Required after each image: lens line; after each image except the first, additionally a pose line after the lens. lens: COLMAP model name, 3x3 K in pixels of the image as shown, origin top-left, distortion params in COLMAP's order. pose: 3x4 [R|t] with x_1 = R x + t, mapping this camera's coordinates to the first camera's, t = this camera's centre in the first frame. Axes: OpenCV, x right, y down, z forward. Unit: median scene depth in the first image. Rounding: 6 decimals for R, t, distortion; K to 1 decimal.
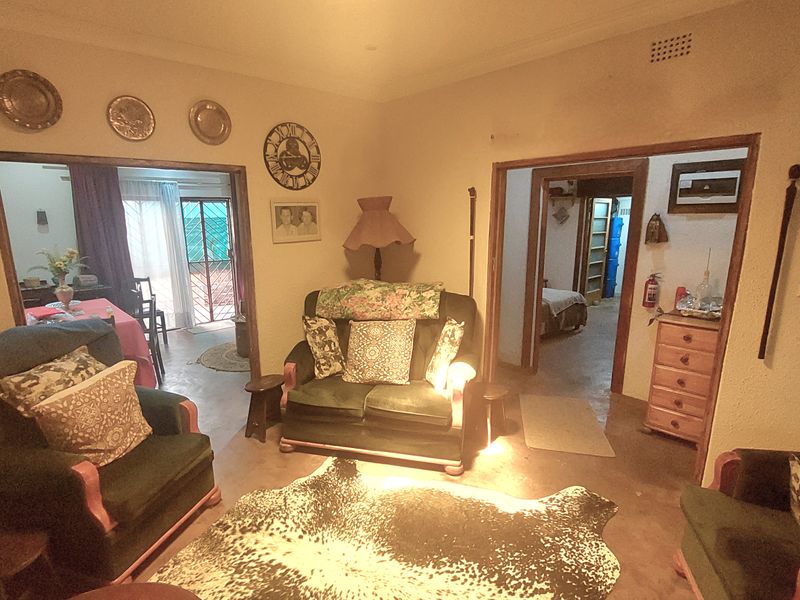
lens RADIAL K [[431.4, 0, 396.4], [0, 431.4, 314.4], [0, 0, 1]] dist [-0.030788, -0.000399]
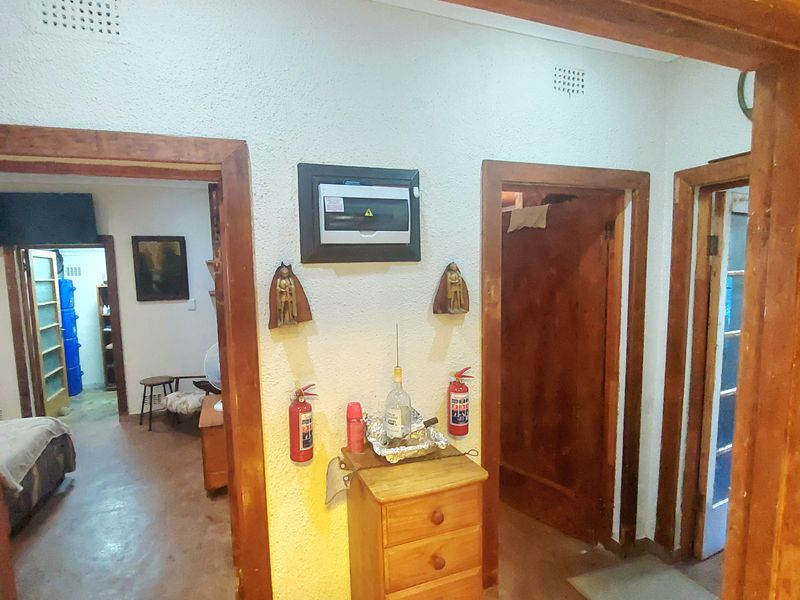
lens RADIAL K [[431.4, 0, 396.4], [0, 431.4, 314.4], [0, 0, 1]] dist [-0.030788, -0.000399]
pose [[0.376951, -0.096521, 0.921191, 0.228209], [0.223447, 0.974657, 0.010688, -0.167136], [-0.898877, 0.201809, 0.388965, 0.746701]]
